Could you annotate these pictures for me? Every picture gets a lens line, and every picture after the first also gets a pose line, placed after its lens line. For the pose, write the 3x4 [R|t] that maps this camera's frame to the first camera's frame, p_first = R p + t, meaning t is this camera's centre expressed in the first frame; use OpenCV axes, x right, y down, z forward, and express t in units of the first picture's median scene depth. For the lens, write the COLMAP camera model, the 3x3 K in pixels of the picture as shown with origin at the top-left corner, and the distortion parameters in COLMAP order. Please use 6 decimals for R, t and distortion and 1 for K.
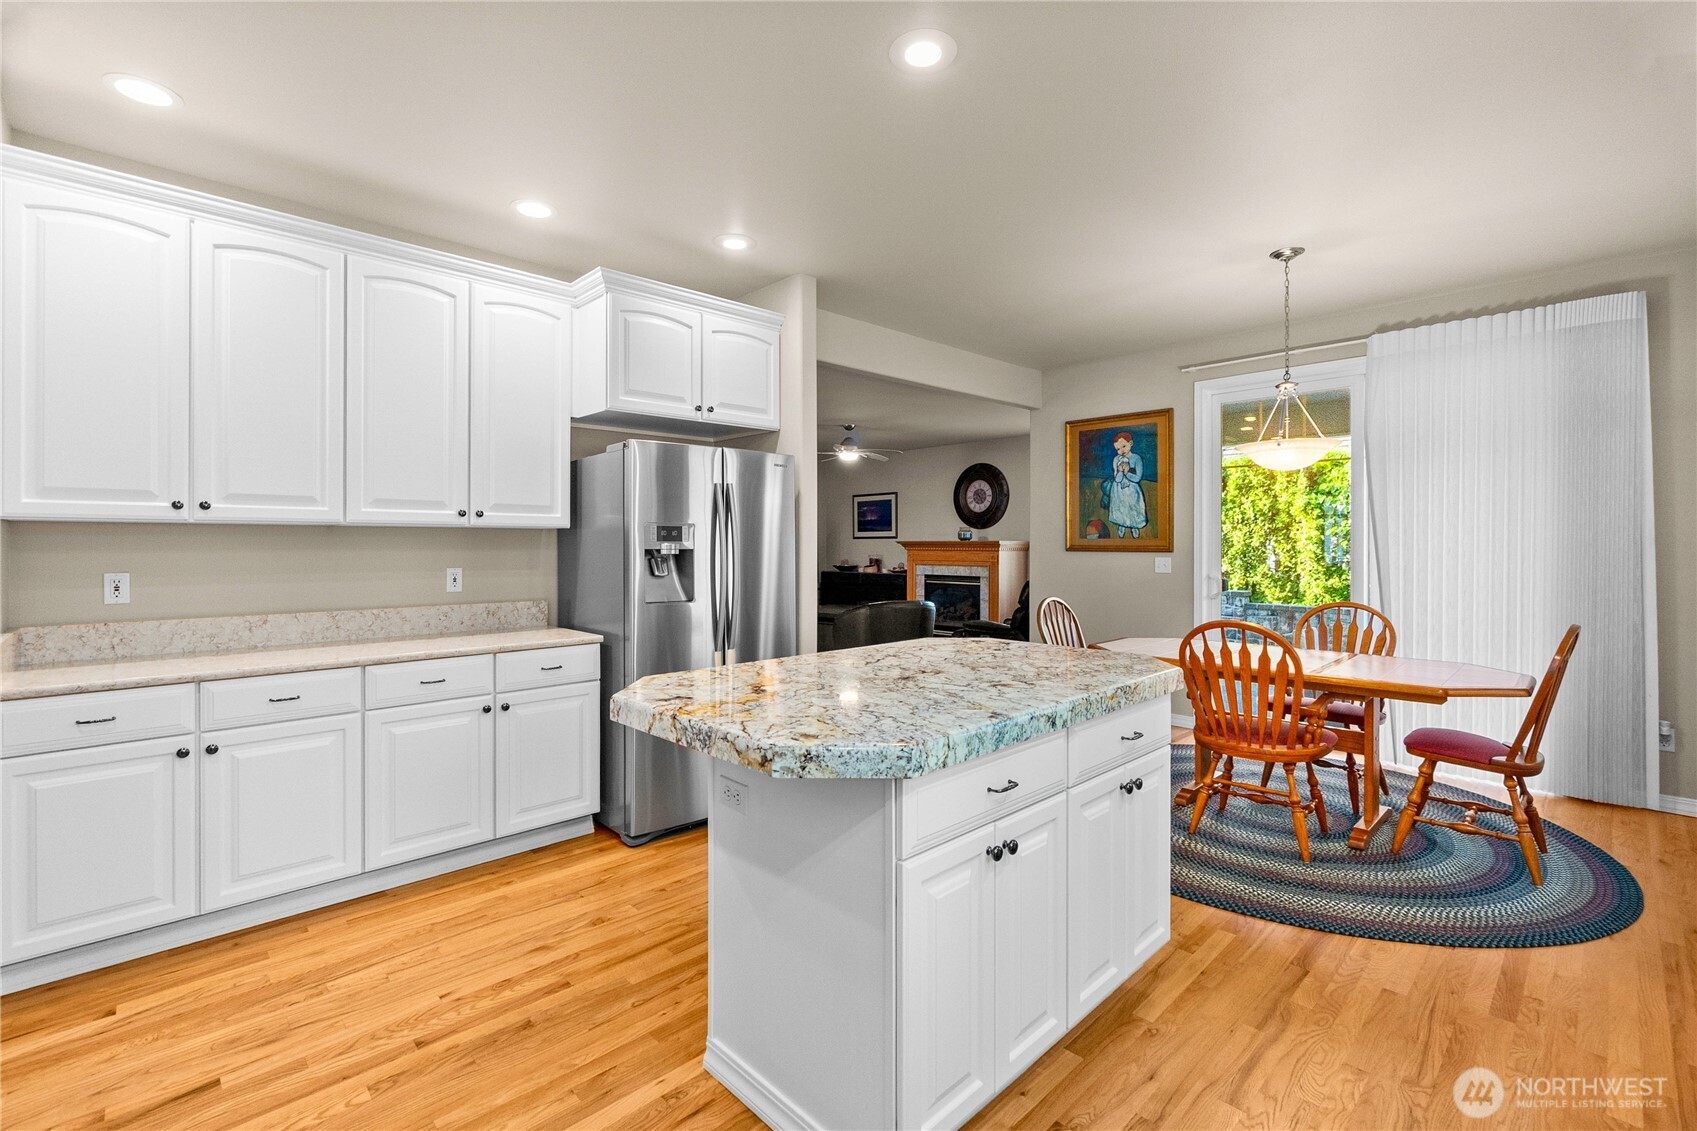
lens RADIAL K [[742.6, 0, 846.9], [0, 742.6, 546.0], [0, 0, 1]] dist [0.000594, -0.000057]
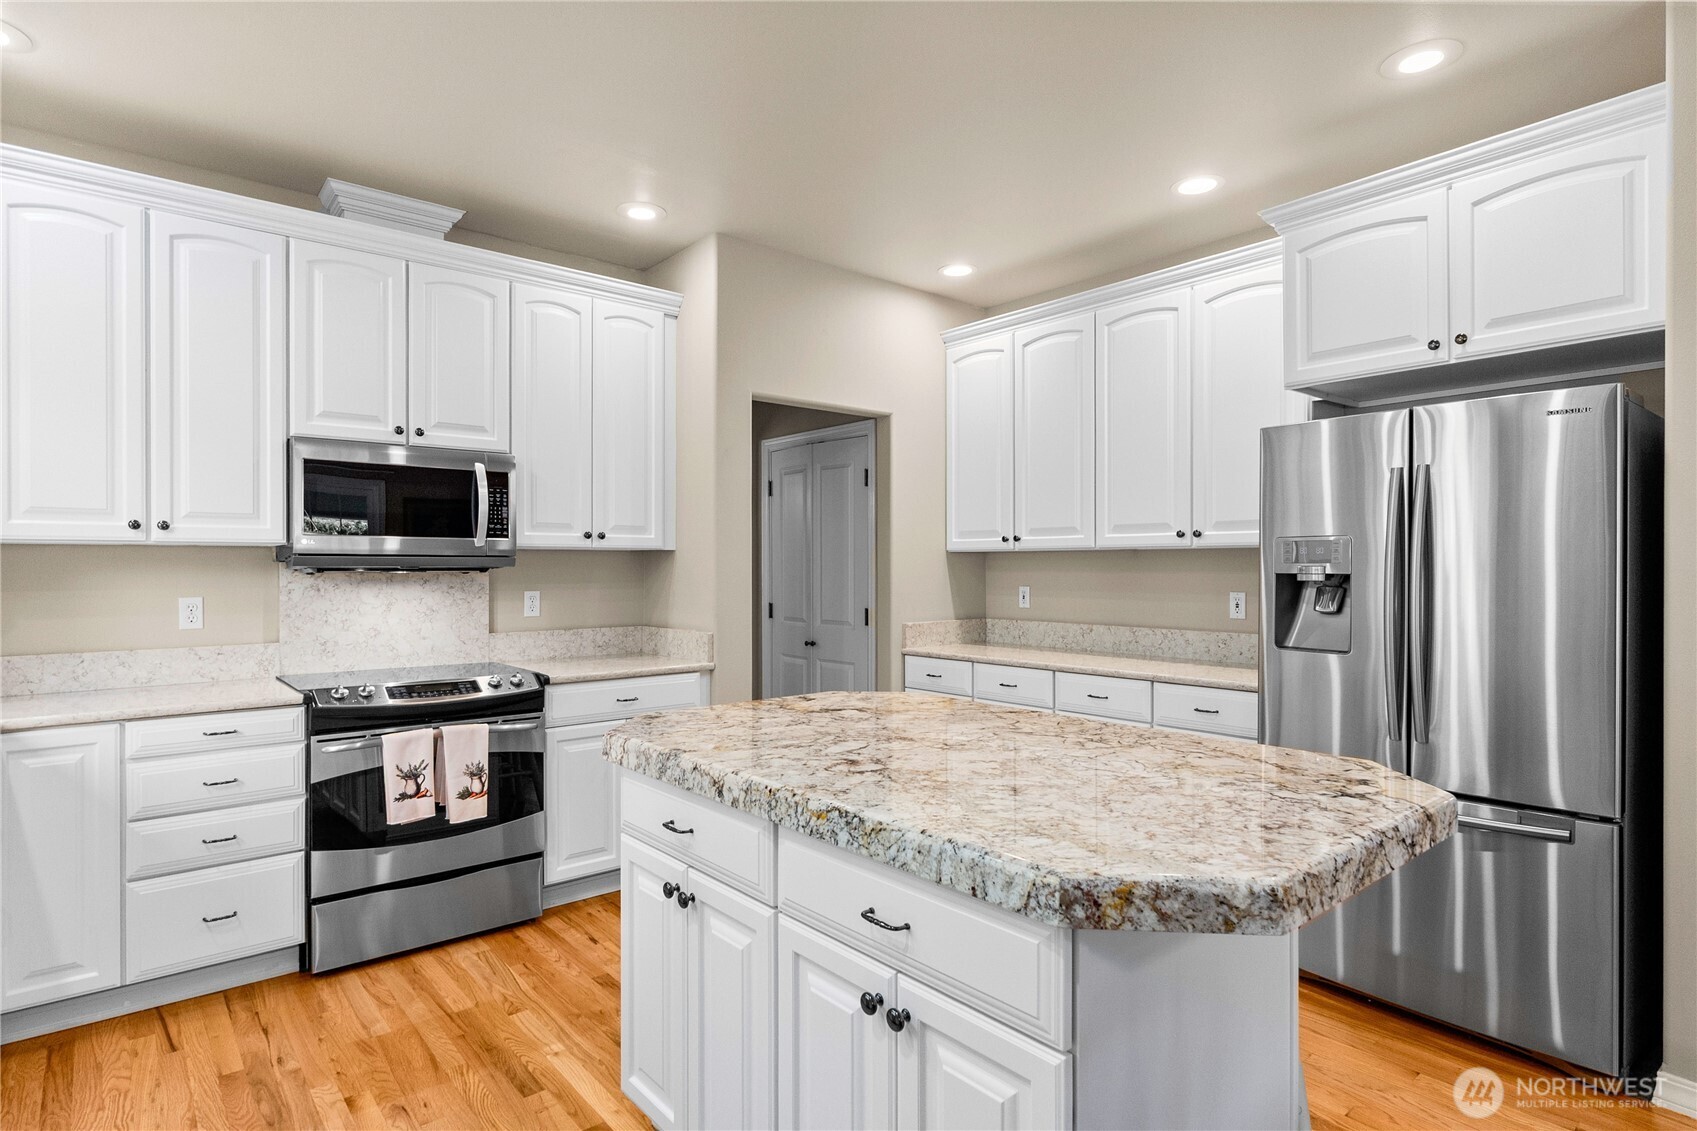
lens RADIAL K [[901.7, 0, 848.5], [0, 901.7, 565.5], [0, 0, 1]] dist [0.000353, -0.000107]
pose [[-0.067013, -0.002832, -0.997748, 0.741123], [-0.002835, 0.999992, -0.002648, 0.000830], [0.997748, 0.002651, -0.067020, 0.727662]]
